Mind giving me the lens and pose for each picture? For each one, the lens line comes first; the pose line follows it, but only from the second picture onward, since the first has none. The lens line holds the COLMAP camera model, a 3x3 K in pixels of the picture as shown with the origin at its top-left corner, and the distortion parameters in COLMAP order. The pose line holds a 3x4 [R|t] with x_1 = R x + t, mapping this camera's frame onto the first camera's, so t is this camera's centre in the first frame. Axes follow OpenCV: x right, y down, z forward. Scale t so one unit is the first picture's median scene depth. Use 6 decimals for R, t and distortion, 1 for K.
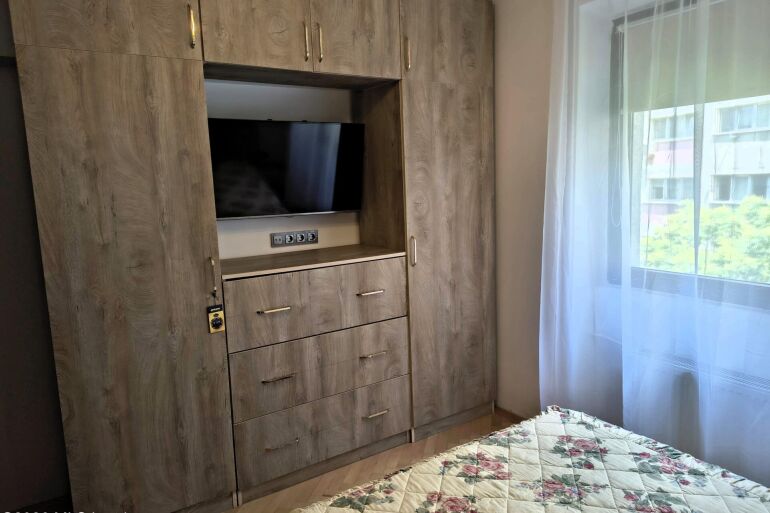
lens RADIAL K [[521.6, 0, 384.5], [0, 521.6, 274.2], [0, 0, 1]] dist [0.045602, -0.053798]
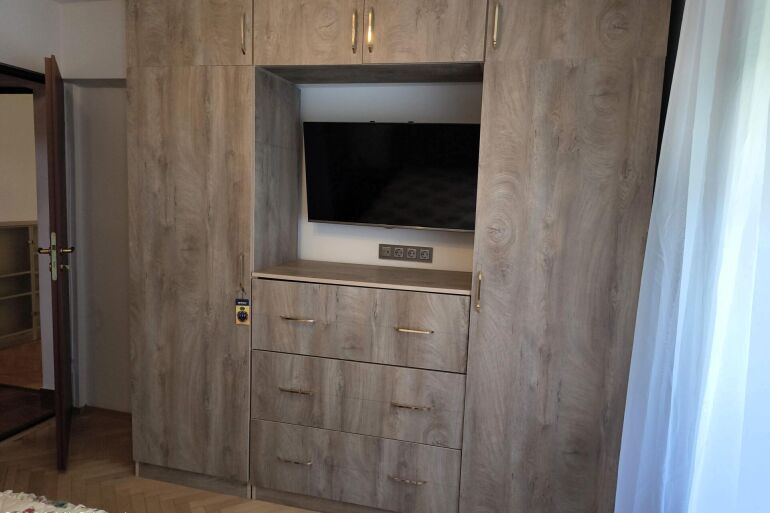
lens RADIAL K [[521.6, 0, 399.4], [0, 521.6, 276.6], [0, 0, 1]] dist [0.045602, -0.053798]
pose [[0.674123, 0.175485, -0.717470, 0.579770], [-0.196468, 0.978975, 0.054848, -0.095042], [0.712010, 0.103985, 0.694427, 0.456700]]
